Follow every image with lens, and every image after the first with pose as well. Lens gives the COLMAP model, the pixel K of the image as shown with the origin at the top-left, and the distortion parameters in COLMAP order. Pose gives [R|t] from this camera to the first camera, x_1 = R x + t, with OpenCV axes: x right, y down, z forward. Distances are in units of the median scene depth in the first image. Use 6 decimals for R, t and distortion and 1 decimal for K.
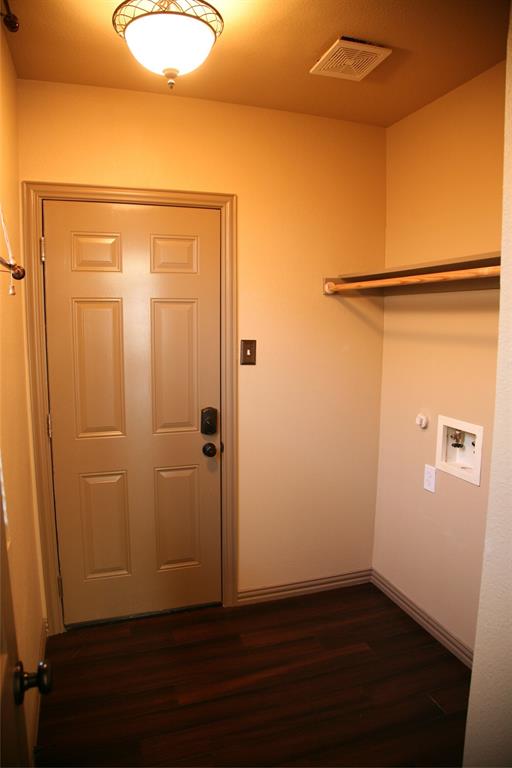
lens RADIAL K [[516.7, 0, 256.0], [0, 516.7, 384.0], [0, 0, 1]] dist [-0.127307, 0.066121]
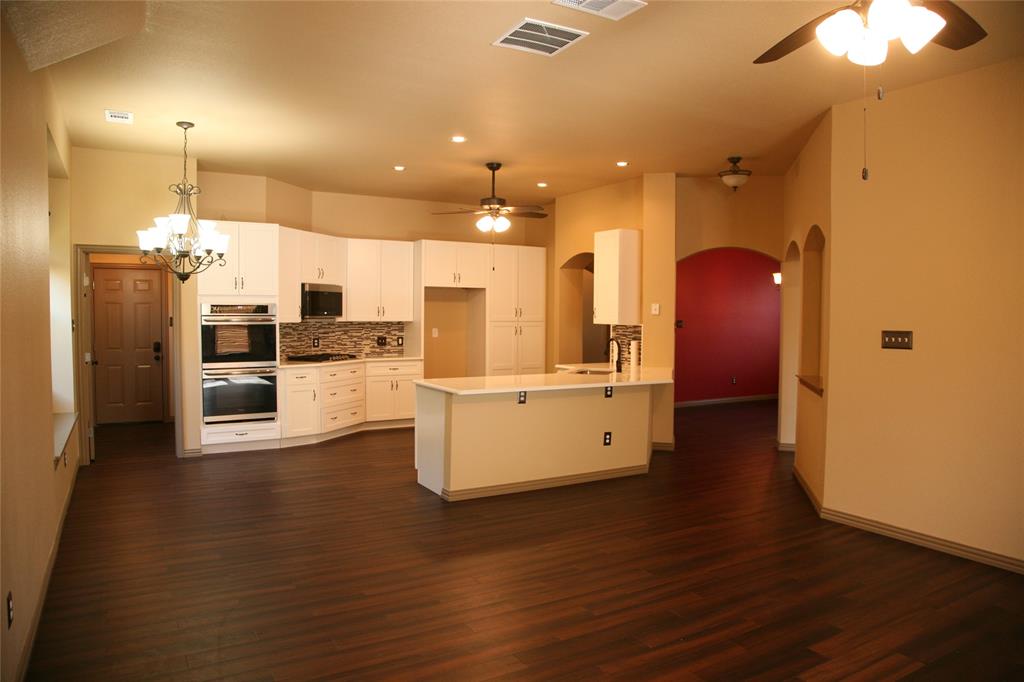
lens RADIAL K [[690.9, 0, 518.9], [0, 690.9, 341.4], [0, 0, 1]] dist [-0.134110, 0.069392]
pose [[0.963764, -0.008722, 0.266614, 0.803580], [0.030232, 0.996597, -0.076679, 0.367660], [-0.265038, 0.081961, 0.960748, -2.866960]]
